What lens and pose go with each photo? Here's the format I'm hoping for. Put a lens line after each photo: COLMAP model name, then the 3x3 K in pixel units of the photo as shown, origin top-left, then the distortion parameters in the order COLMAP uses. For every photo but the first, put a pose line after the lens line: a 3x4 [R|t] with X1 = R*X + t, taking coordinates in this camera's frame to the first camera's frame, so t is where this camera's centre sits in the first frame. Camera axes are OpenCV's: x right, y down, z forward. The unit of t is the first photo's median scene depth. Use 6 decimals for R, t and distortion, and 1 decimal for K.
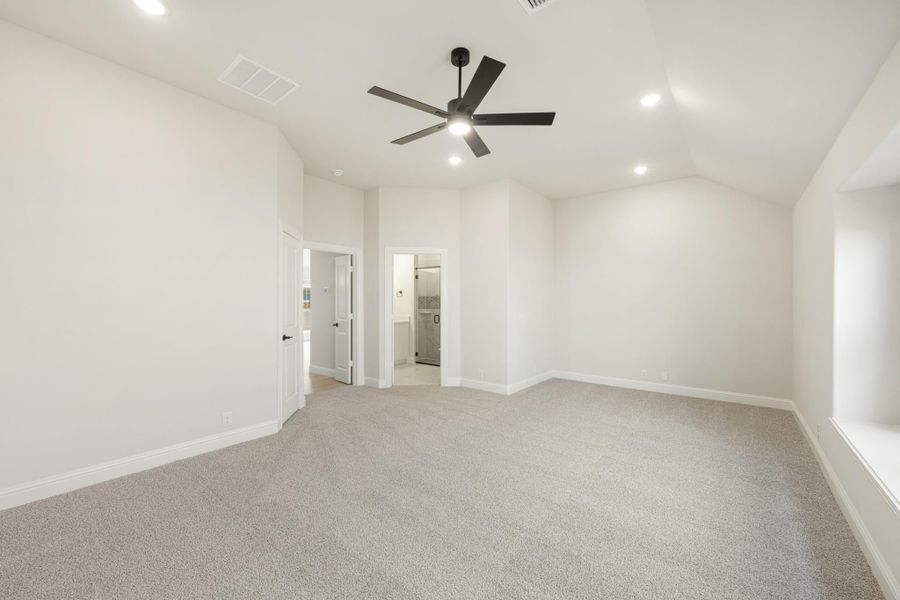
lens RADIAL K [[364.1, 0, 452.6], [0, 364.1, 302.2], [0, 0, 1]] dist [-0.001186, -0.000657]
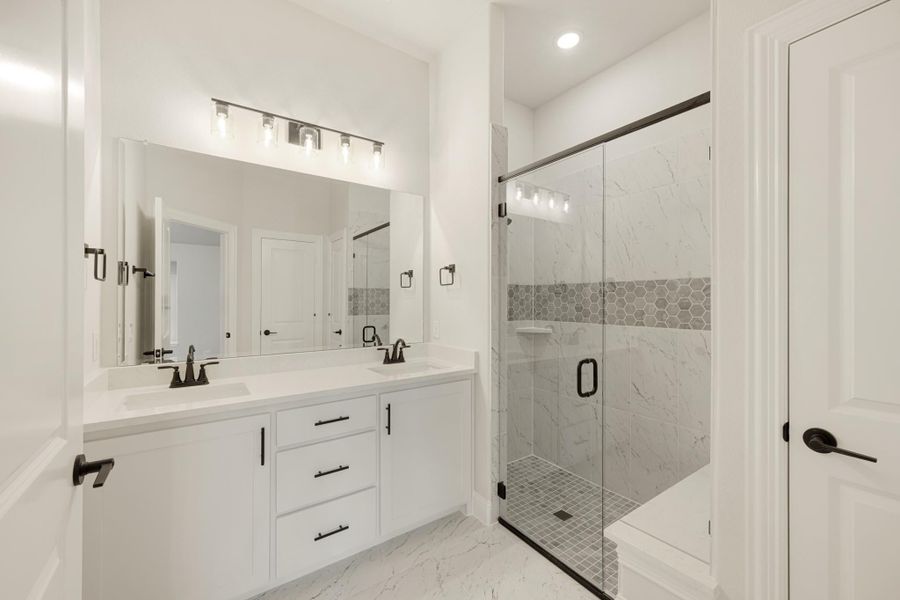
lens RADIAL K [[364.1, 0, 451.0], [0, 364.1, 298.1], [0, 0, 1]] dist [-0.001186, -0.000657]
pose [[0.958622, -0.000508, -0.284683, -0.056969], [-0.001655, 0.999972, -0.007356, -0.000944], [0.284679, 0.007523, 0.958593, 0.725319]]
